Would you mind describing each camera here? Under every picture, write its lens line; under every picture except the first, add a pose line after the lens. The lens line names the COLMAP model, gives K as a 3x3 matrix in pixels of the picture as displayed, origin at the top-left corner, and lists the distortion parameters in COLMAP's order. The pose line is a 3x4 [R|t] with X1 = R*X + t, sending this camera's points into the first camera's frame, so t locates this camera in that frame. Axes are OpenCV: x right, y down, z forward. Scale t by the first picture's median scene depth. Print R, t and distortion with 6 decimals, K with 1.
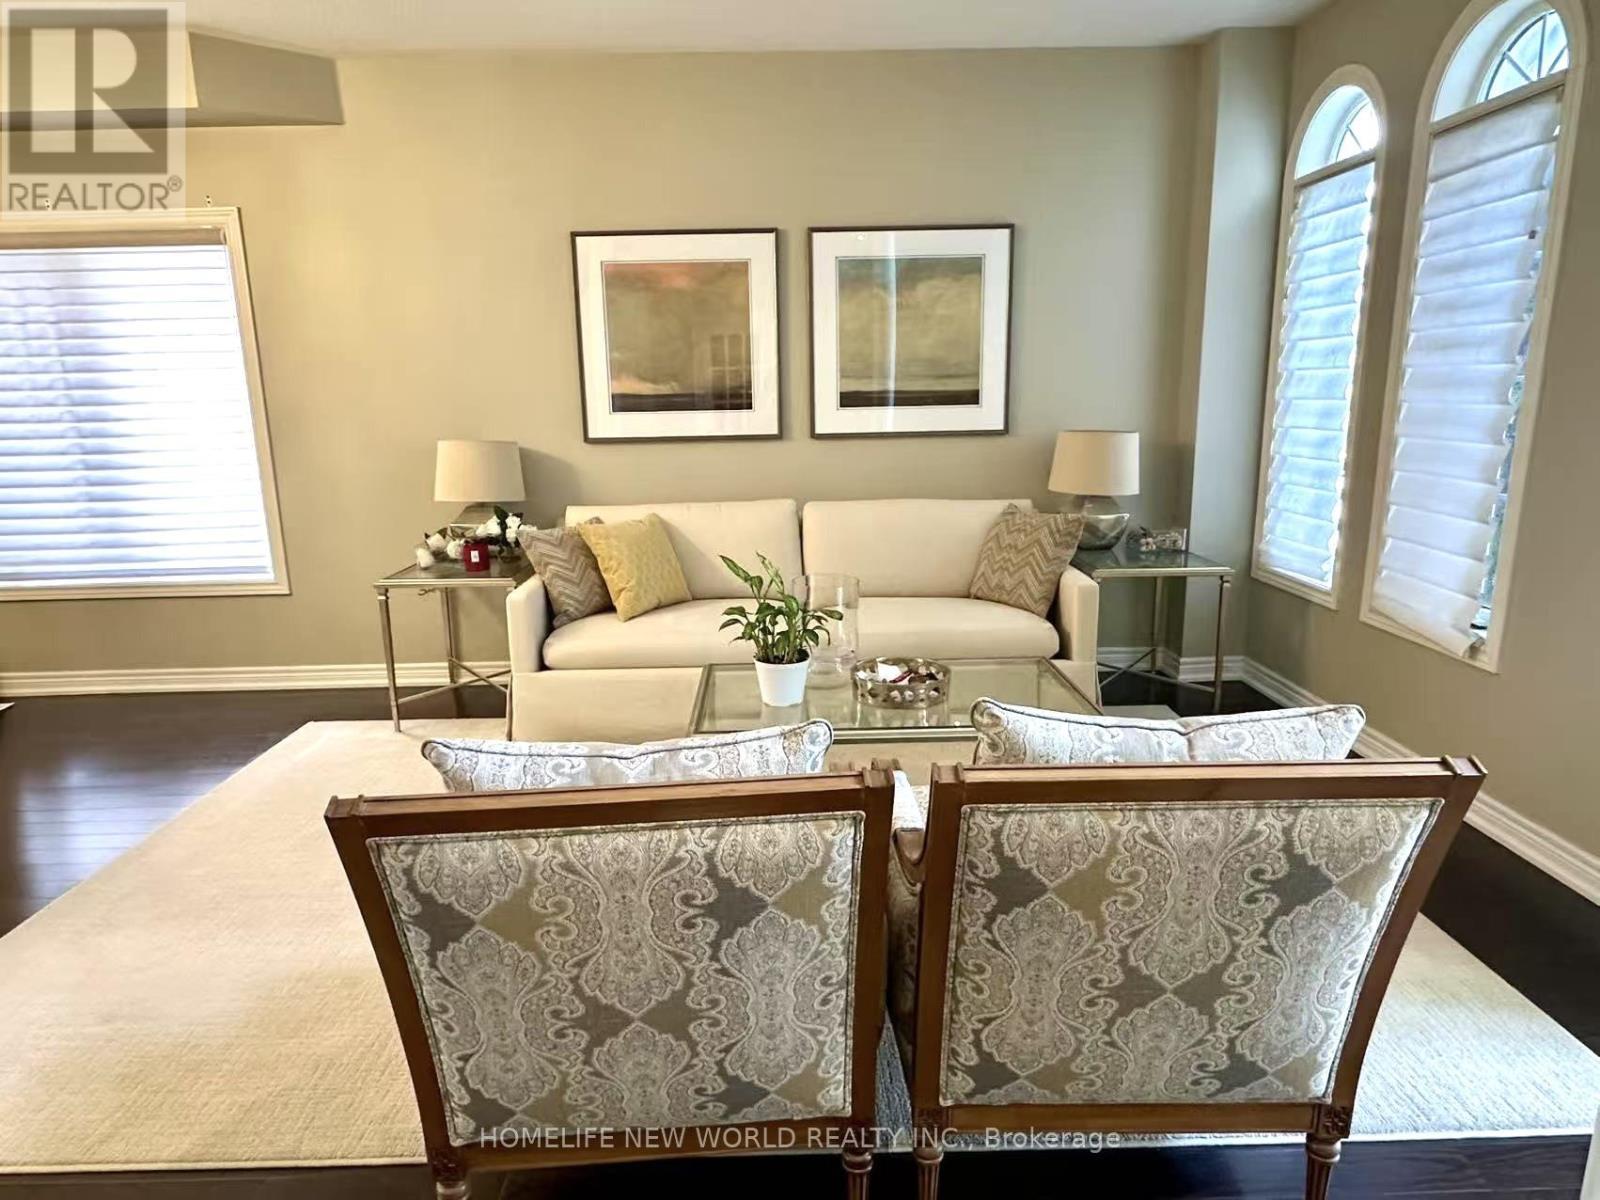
lens RADIAL K [[964.7, 0, 800.7], [0, 964.7, 599.8], [0, 0, 1]] dist [-0.014078, 0.001456]
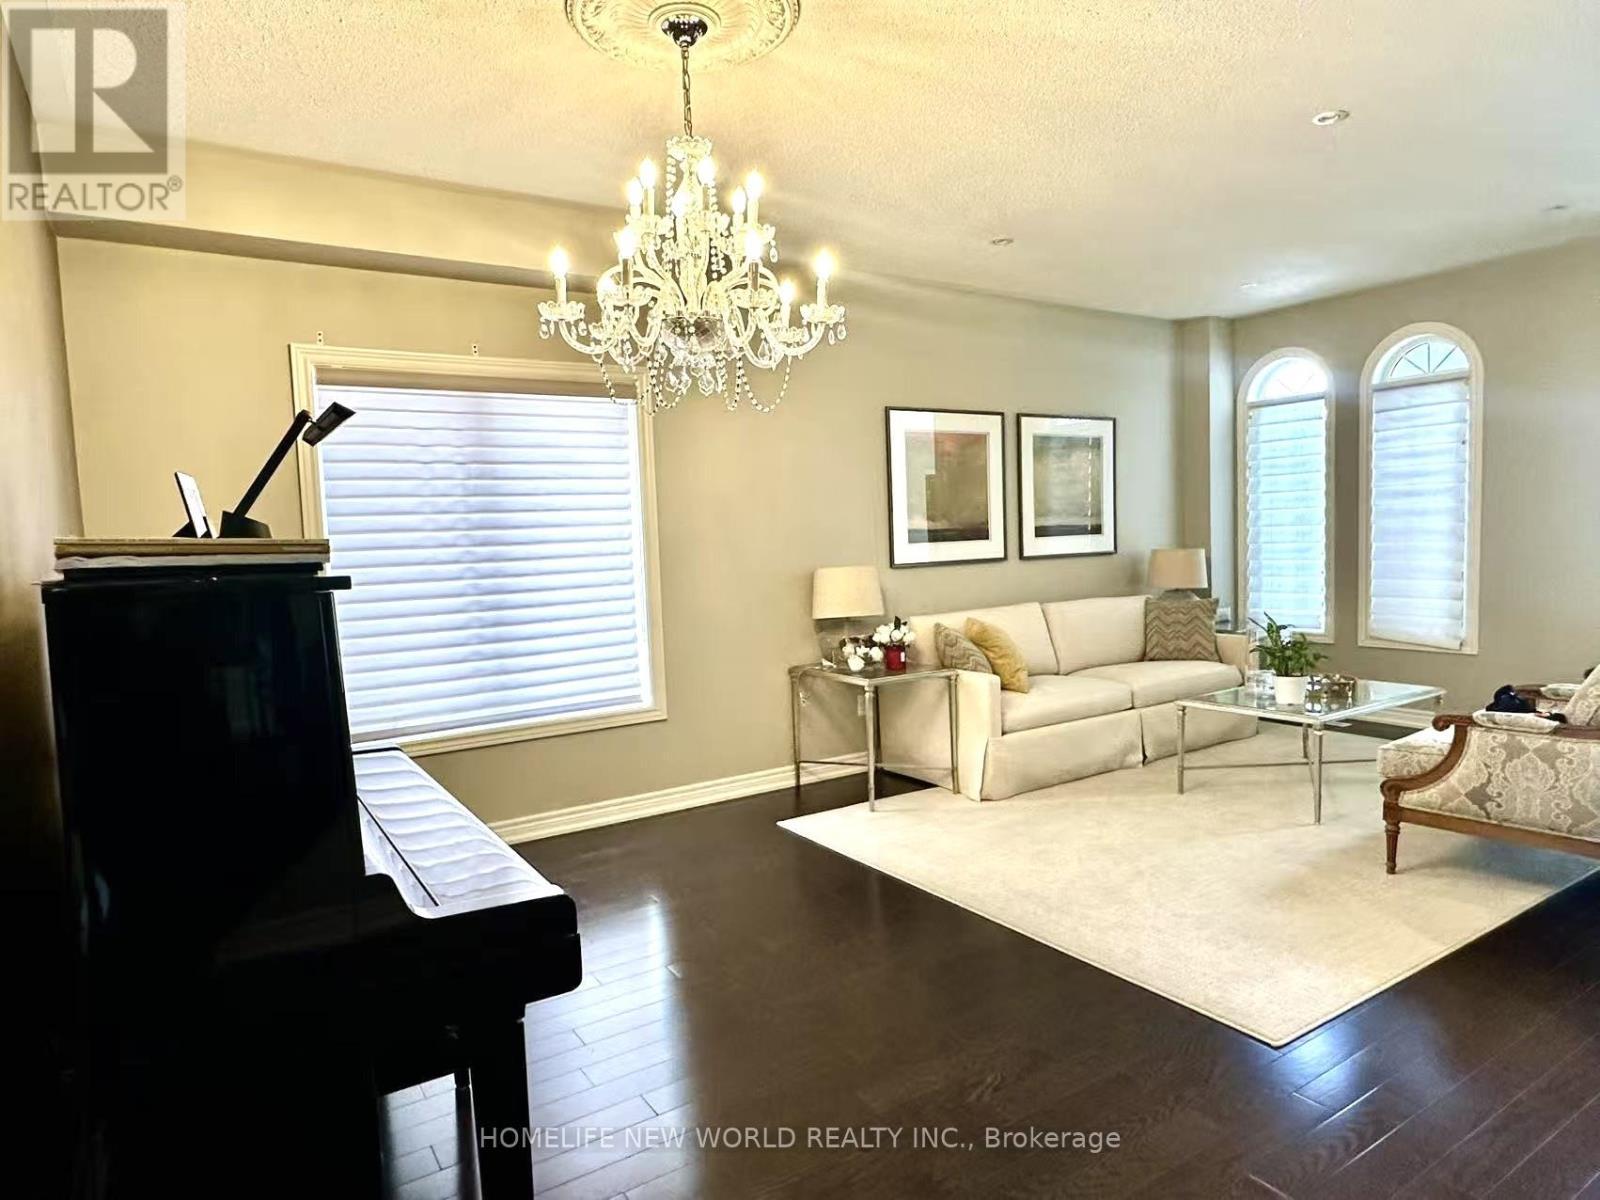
lens RADIAL K [[964.7, 0, 801.0], [0, 964.7, 602.3], [0, 0, 1]] dist [-0.014078, 0.001456]
pose [[0.849510, -0.050819, 0.525120, -1.010579], [0.132857, 0.983879, -0.119712, 0.014893], [-0.510571, 0.171462, 0.842566, 0.015095]]
